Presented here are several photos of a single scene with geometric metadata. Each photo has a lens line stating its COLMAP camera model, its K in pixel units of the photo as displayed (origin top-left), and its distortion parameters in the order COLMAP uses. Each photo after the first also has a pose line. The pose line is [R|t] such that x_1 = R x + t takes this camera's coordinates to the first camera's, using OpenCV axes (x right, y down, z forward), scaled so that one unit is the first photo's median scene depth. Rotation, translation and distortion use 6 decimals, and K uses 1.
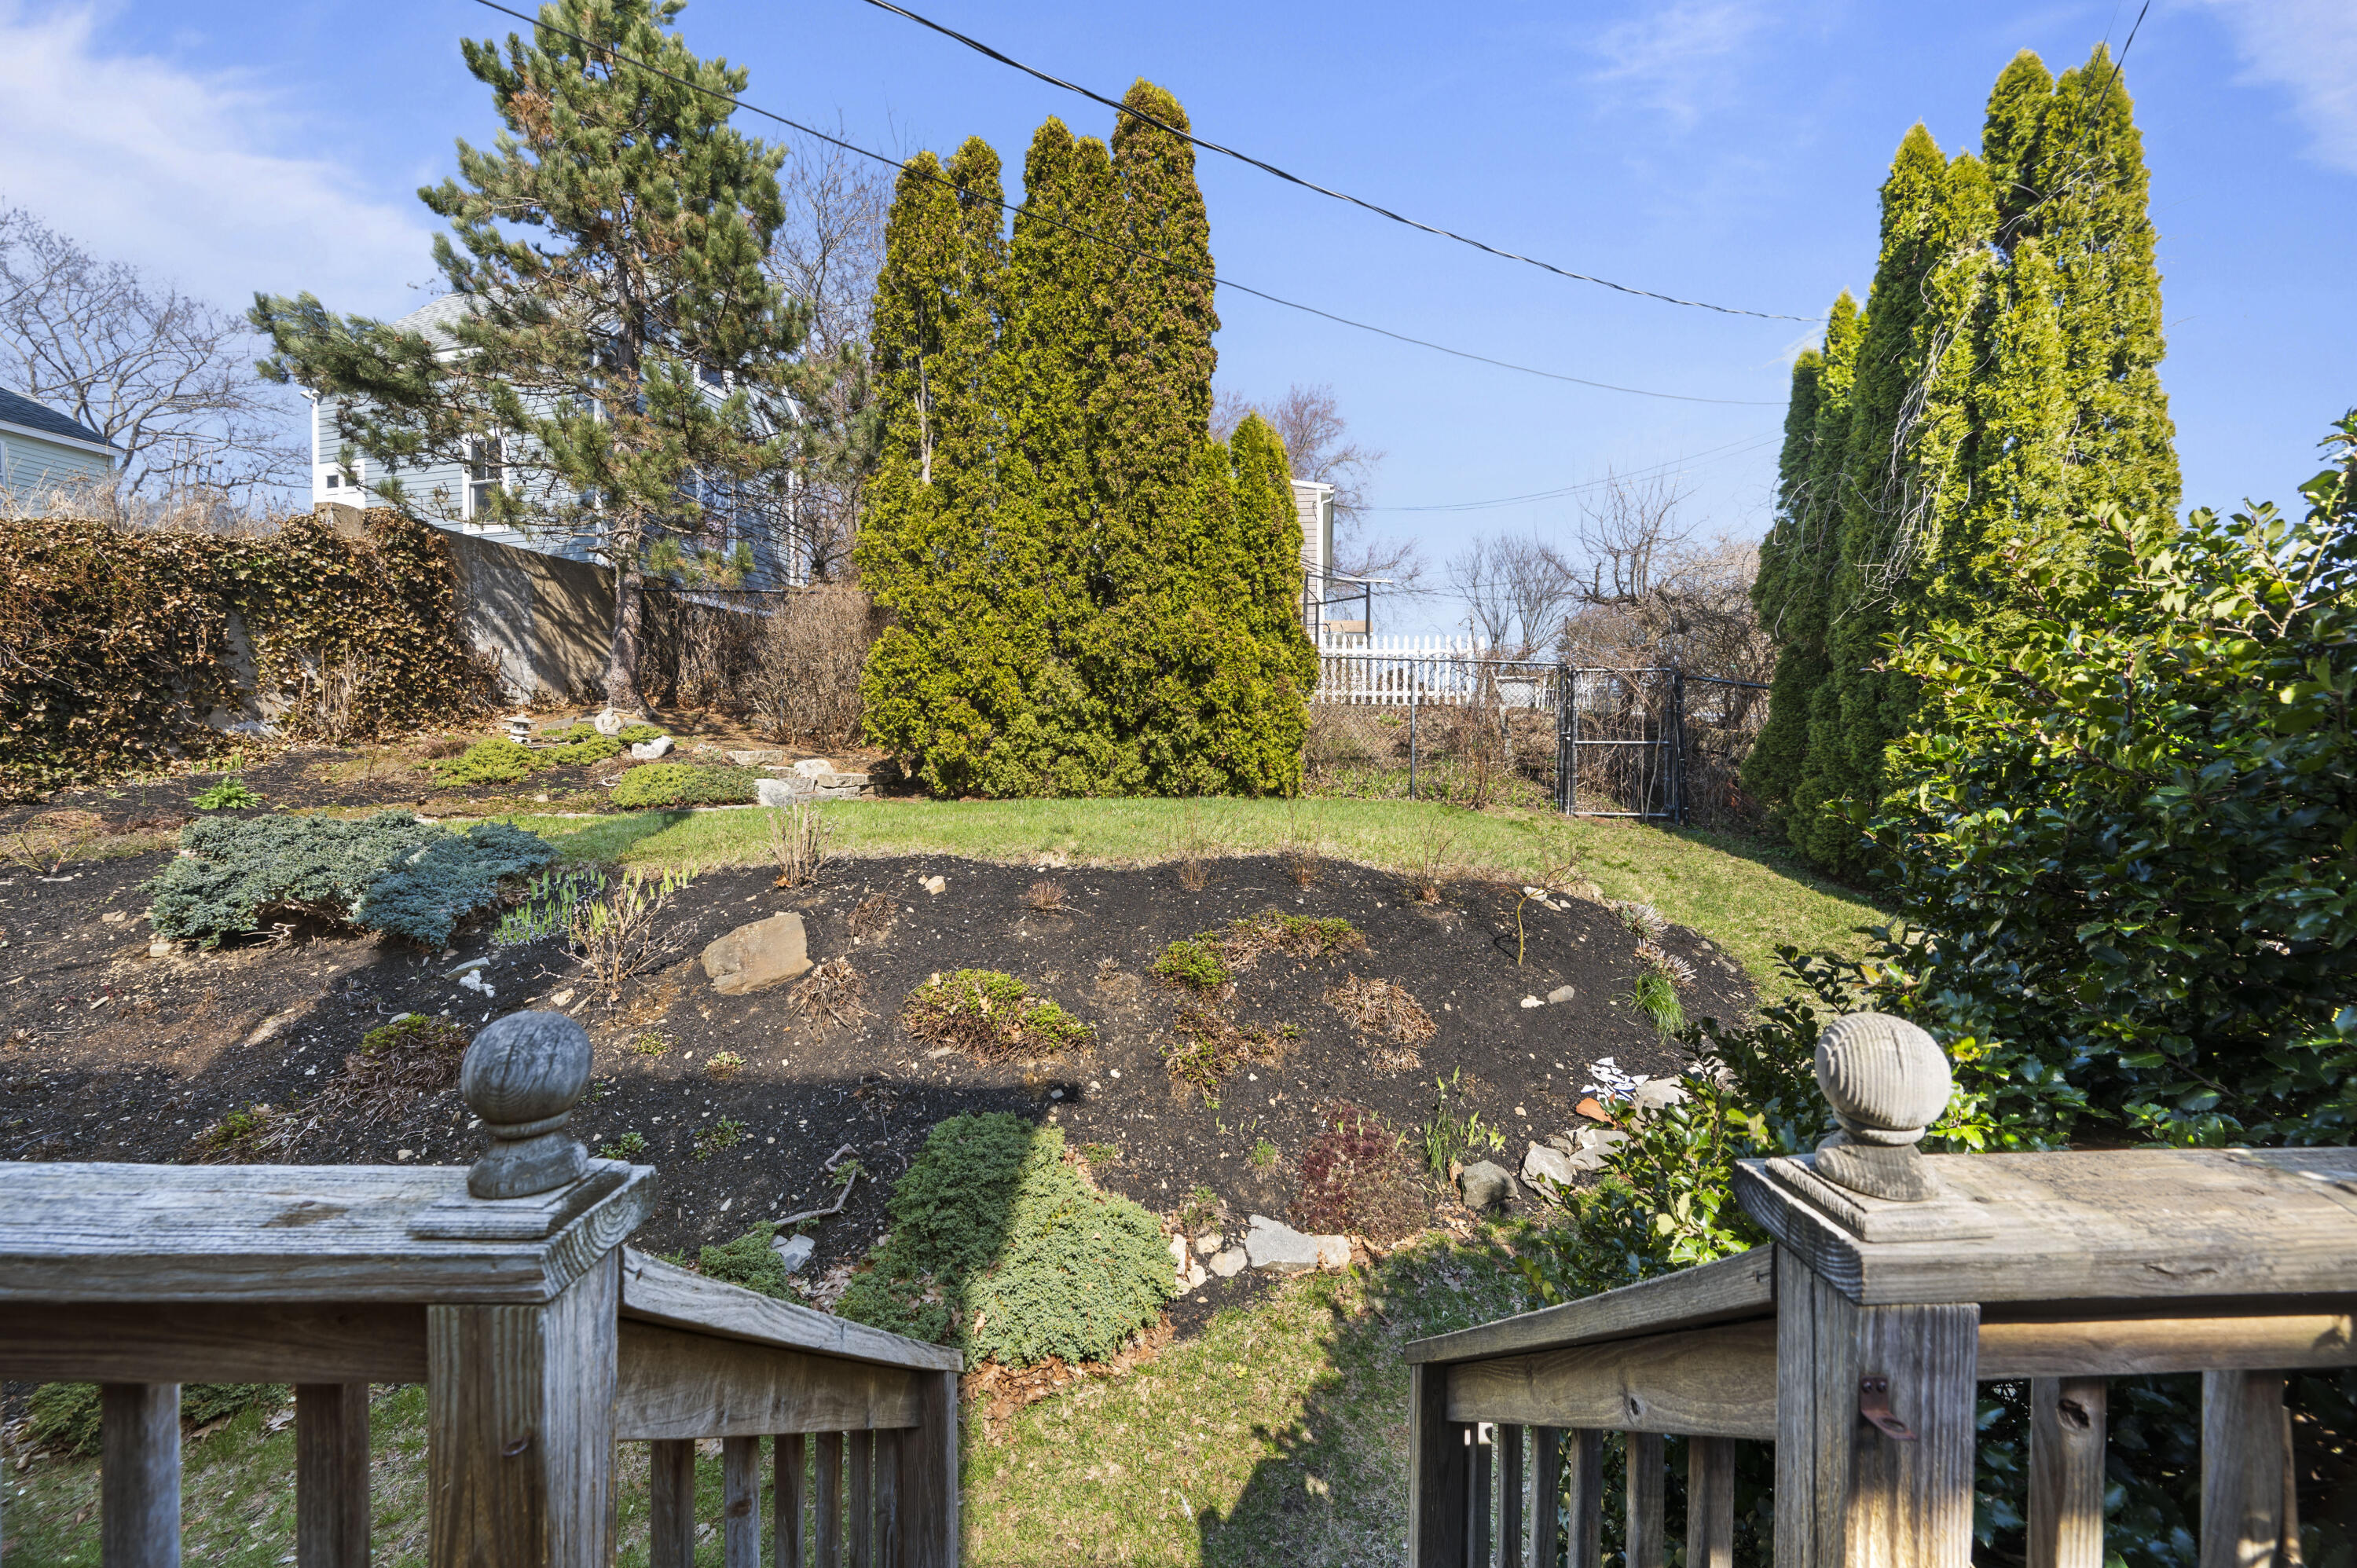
lens RADIAL K [[939.4, 0, 1184.4], [0, 939.4, 778.0], [0, 0, 1]] dist [-0.001736, 0.000930]
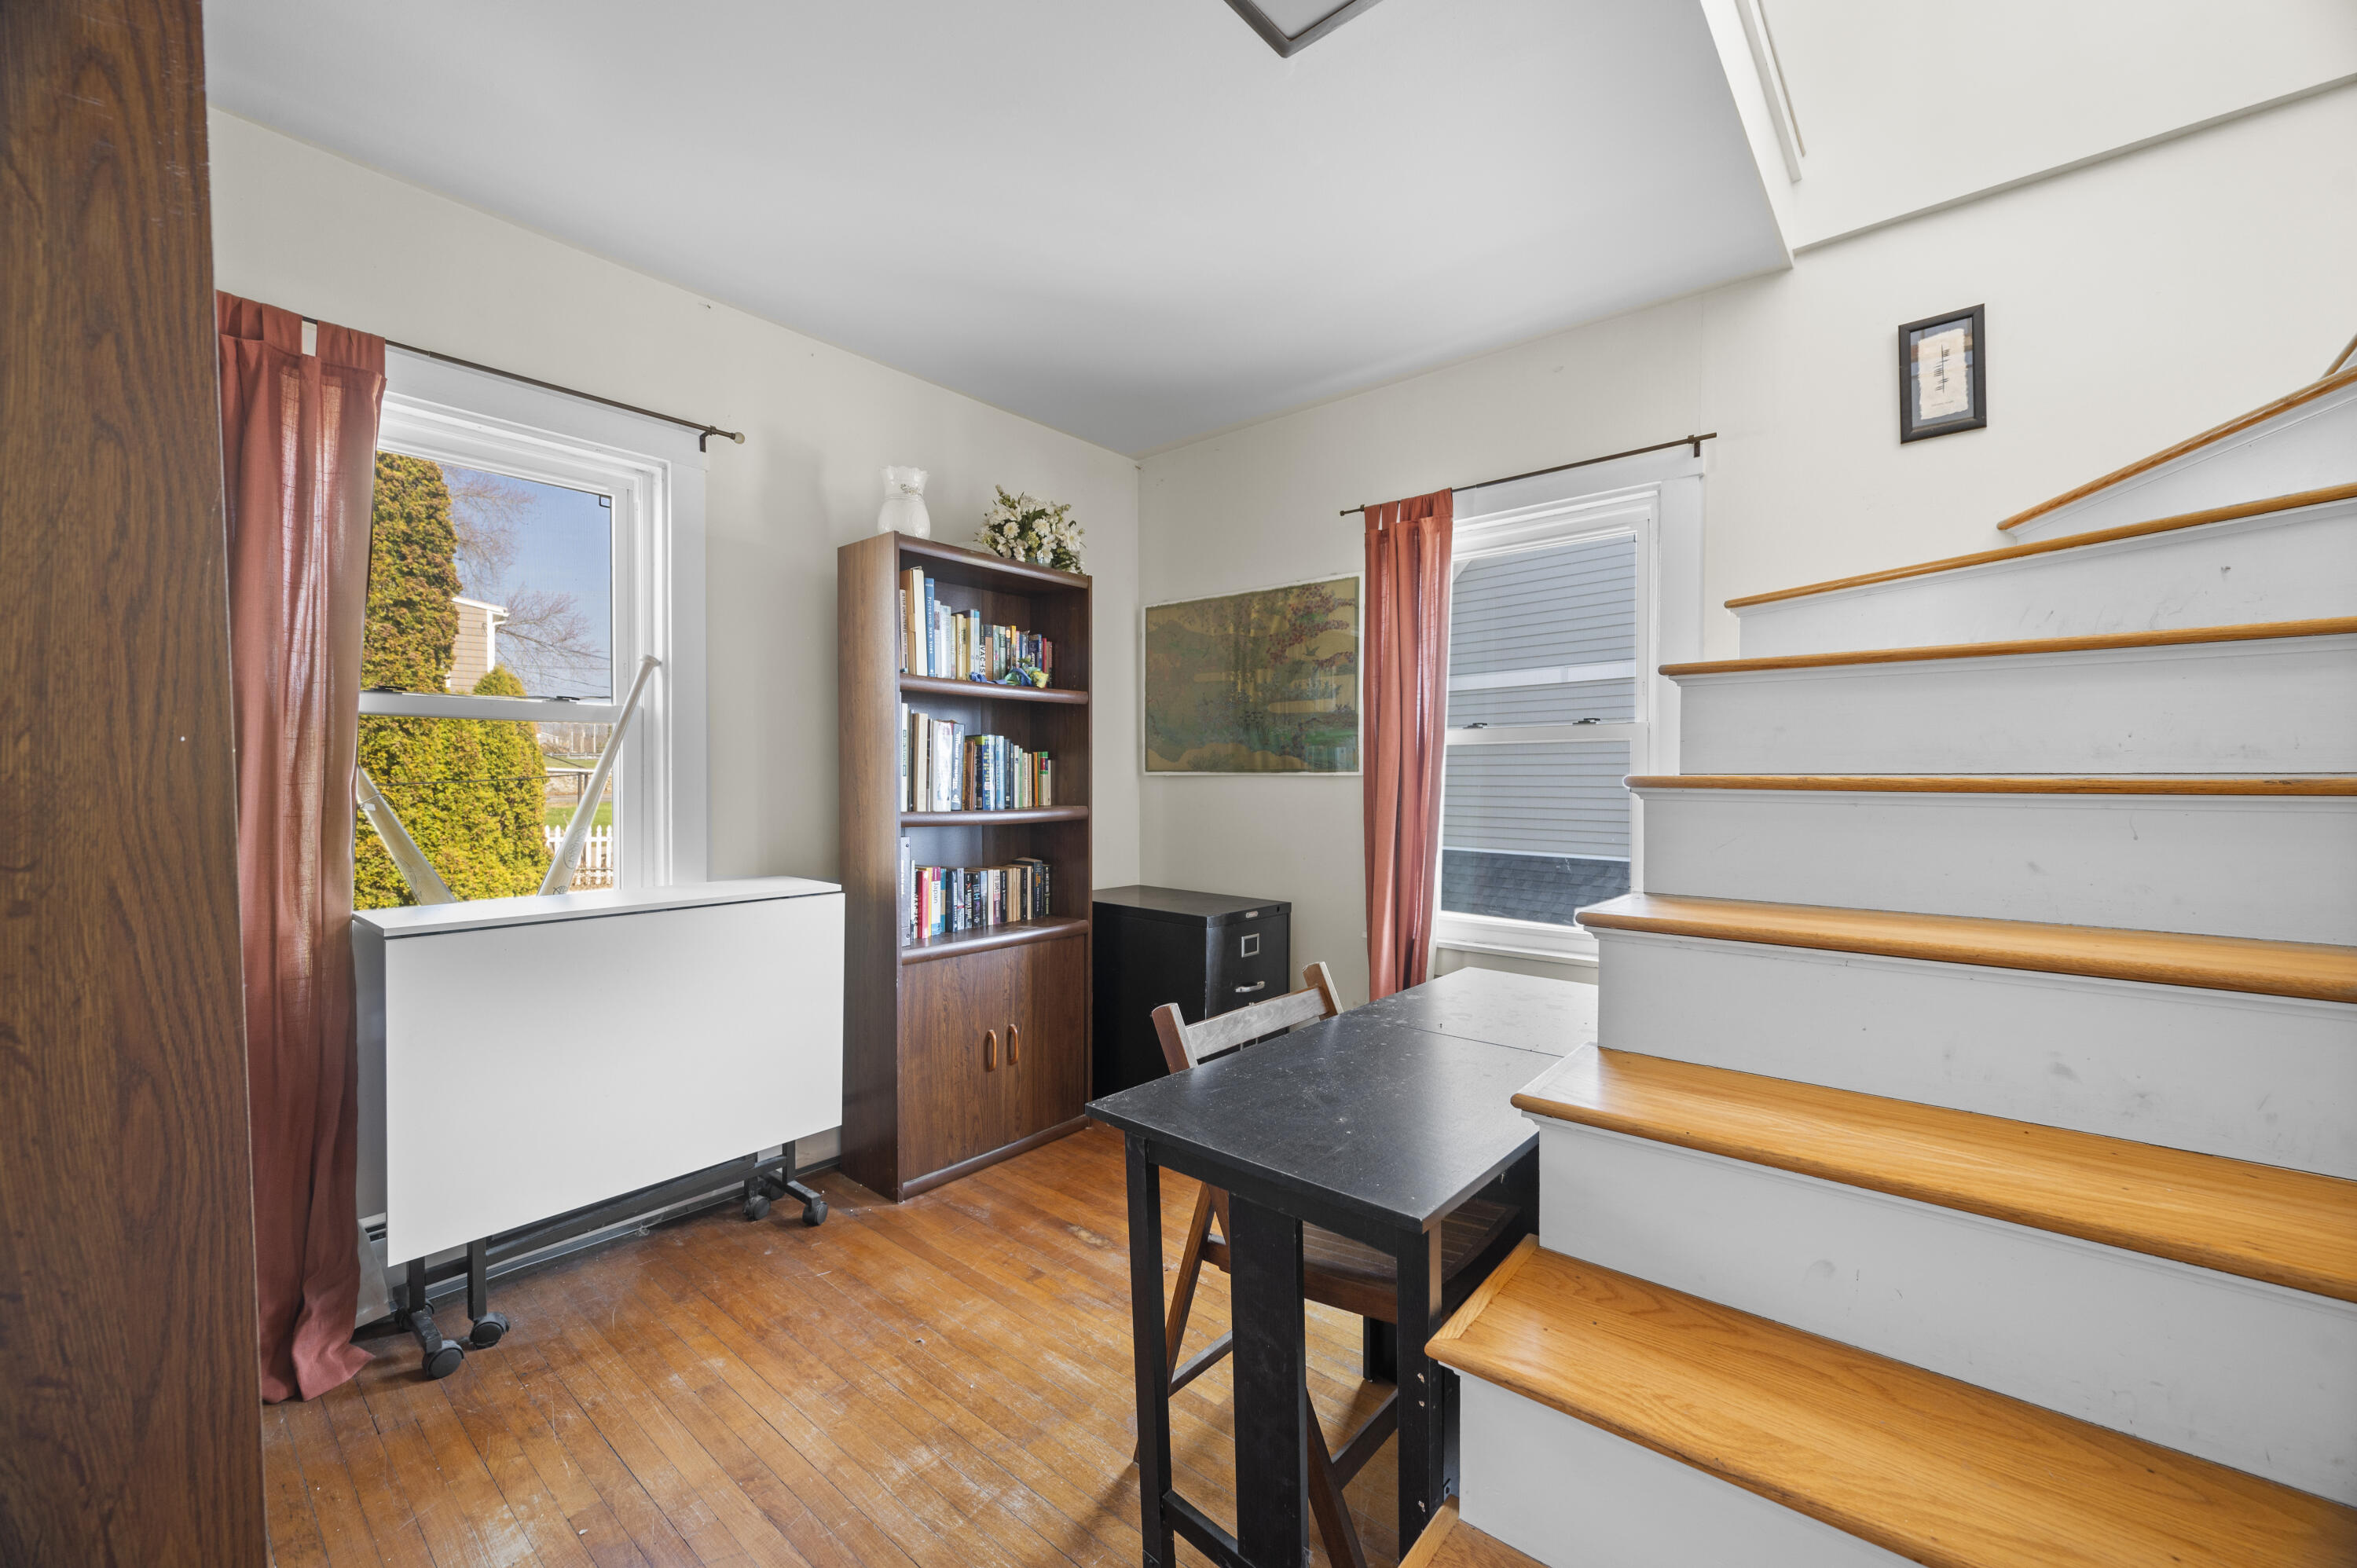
lens RADIAL K [[939.4, 0, 1178.7], [0, 939.4, 781.4], [0, 0, 1]] dist [-0.001736, 0.000930]
pose [[0.662561, -0.005526, 0.748988, -0.245004], [0.010551, 0.999942, -0.001956, -0.245392], [-0.748934, 0.009199, 0.662581, -0.405402]]
